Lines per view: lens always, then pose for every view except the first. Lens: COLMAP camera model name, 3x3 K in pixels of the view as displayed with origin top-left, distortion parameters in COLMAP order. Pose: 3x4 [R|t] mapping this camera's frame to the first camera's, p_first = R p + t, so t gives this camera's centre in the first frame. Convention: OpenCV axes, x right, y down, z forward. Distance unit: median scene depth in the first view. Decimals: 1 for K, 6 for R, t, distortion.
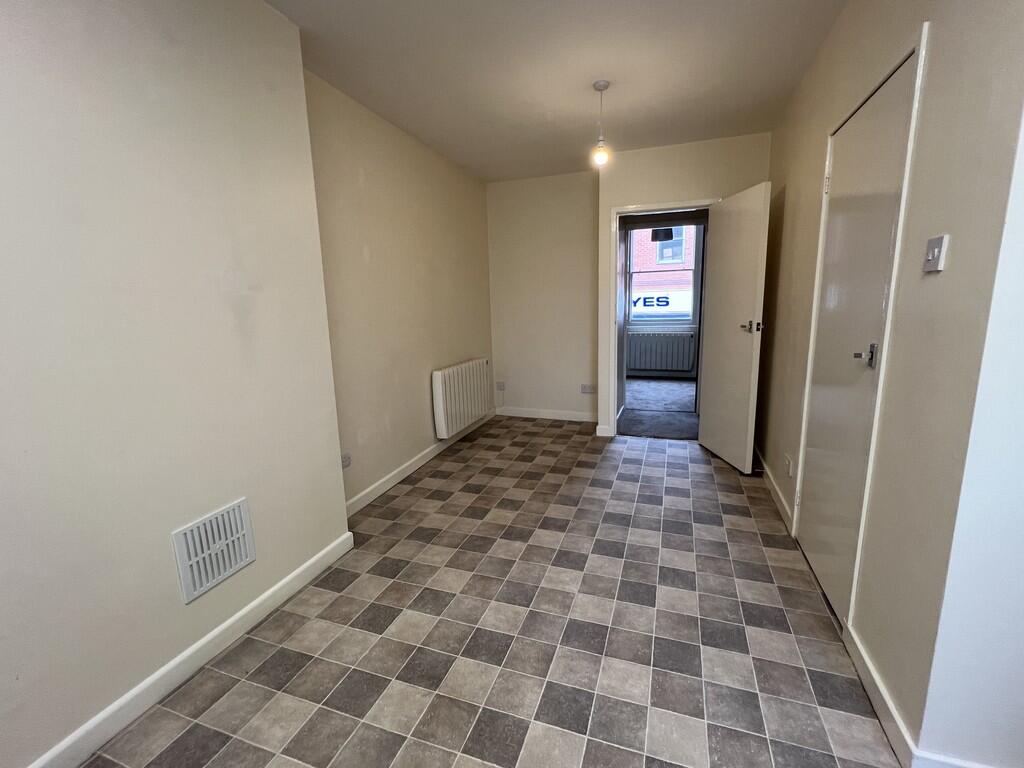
lens RADIAL K [[453.7, 0, 511.0], [0, 453.7, 384.7], [0, 0, 1]] dist [-0.000404, 0.000081]
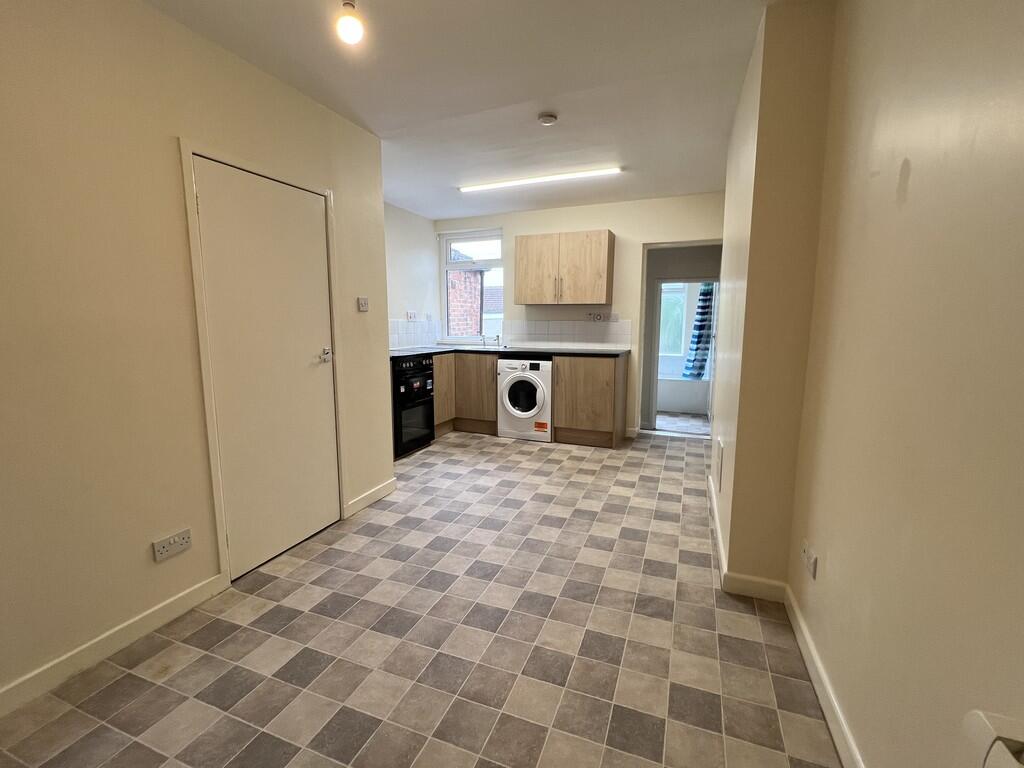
lens RADIAL K [[453.7, 0, 511.9], [0, 453.7, 384.6], [0, 0, 1]] dist [-0.000404, 0.000081]
pose [[-0.998899, 0.025391, 0.039446, 0.016909], [0.036746, 0.946212, 0.321453, -0.355234], [-0.029163, 0.322548, -0.946104, 1.940662]]
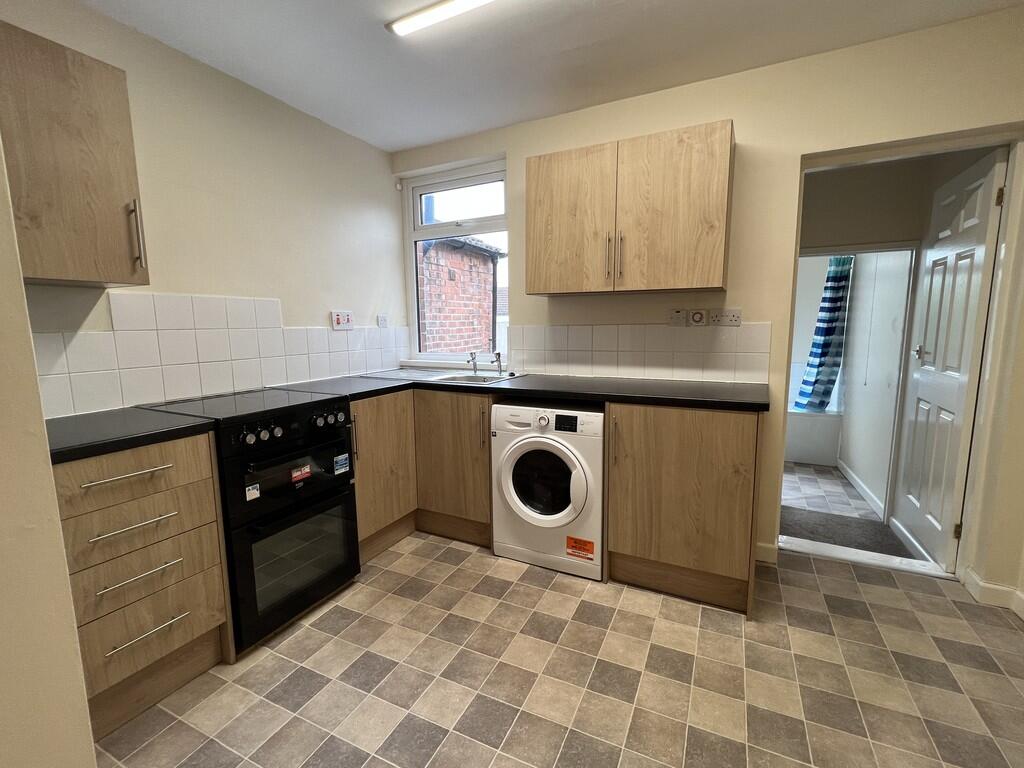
lens RADIAL K [[453.7, 0, 513.6], [0, 453.7, 384.3], [0, 0, 1]] dist [-0.000404, 0.000081]
pose [[-0.993963, 0.029477, 0.105681, 0.004597], [0.061419, 0.947650, 0.313348, -0.215400], [-0.090912, 0.317947, -0.943740, 1.179816]]
